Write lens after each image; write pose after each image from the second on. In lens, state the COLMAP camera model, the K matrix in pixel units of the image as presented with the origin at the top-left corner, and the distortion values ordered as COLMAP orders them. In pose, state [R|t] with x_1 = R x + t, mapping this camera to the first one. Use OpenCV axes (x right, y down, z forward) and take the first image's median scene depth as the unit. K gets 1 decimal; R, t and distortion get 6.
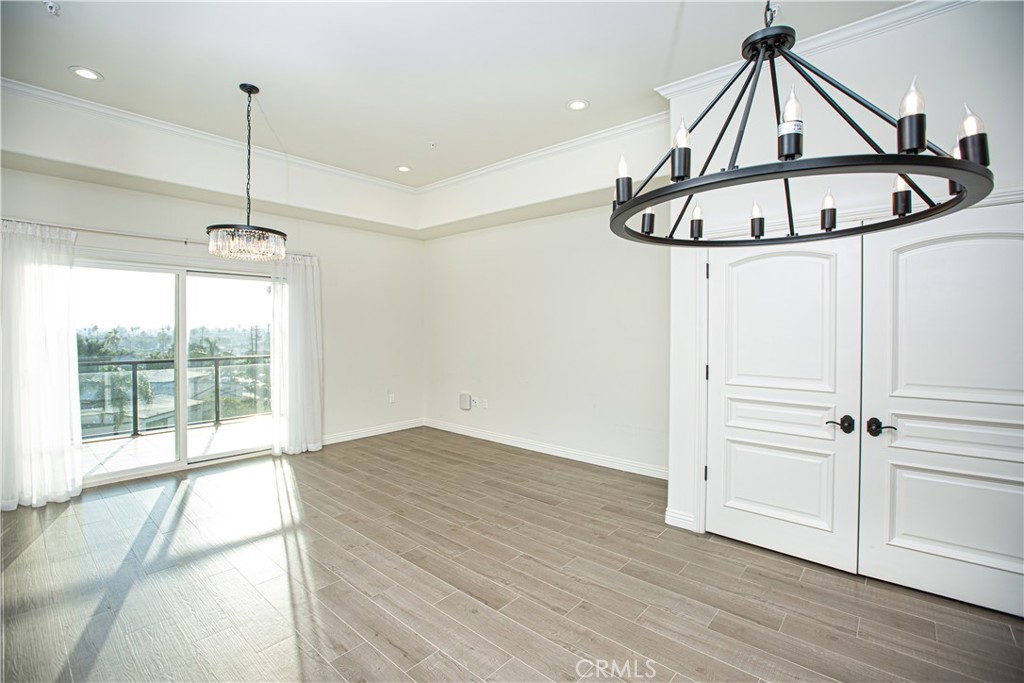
lens RADIAL K [[462.4, 0, 505.3], [0, 462.4, 336.2], [0, 0, 1]] dist [-0.050922, 0.016347]
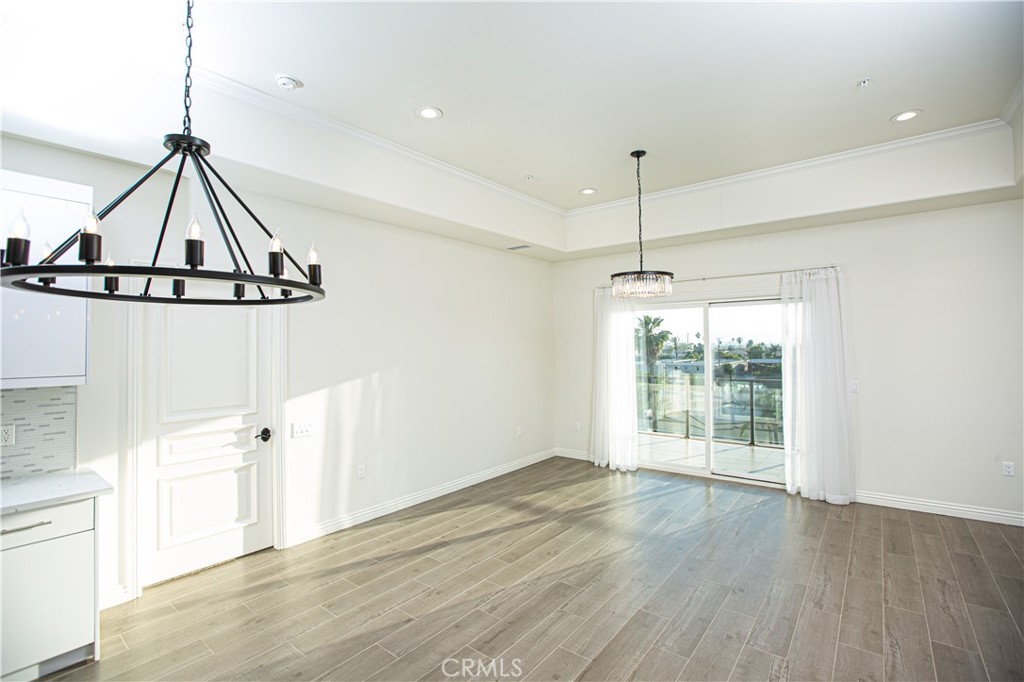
lens RADIAL K [[462.4, 0, 505.3], [0, 462.4, 335.7], [0, 0, 1]] dist [-0.050922, 0.016347]
pose [[0.047844, -0.030716, -0.998382, 0.431234], [-0.006966, 0.999493, -0.031084, -0.023757], [0.998831, 0.008442, 0.047606, 0.434717]]
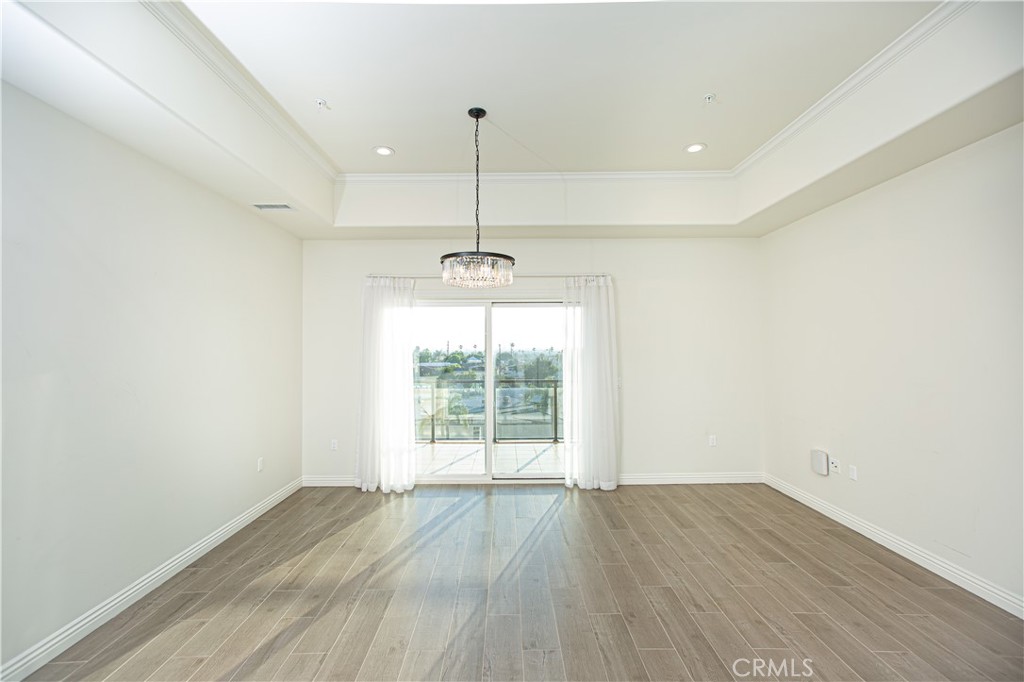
lens RADIAL K [[446.9, 0, 504.5], [0, 446.9, 337.7], [0, 0, 1]] dist [-0.013382, 0.025680]
pose [[0.664467, -0.028761, -0.746764, 0.134398], [-0.004032, 0.999107, -0.042067, -0.013167], [0.747306, 0.030963, 0.663758, 0.299616]]
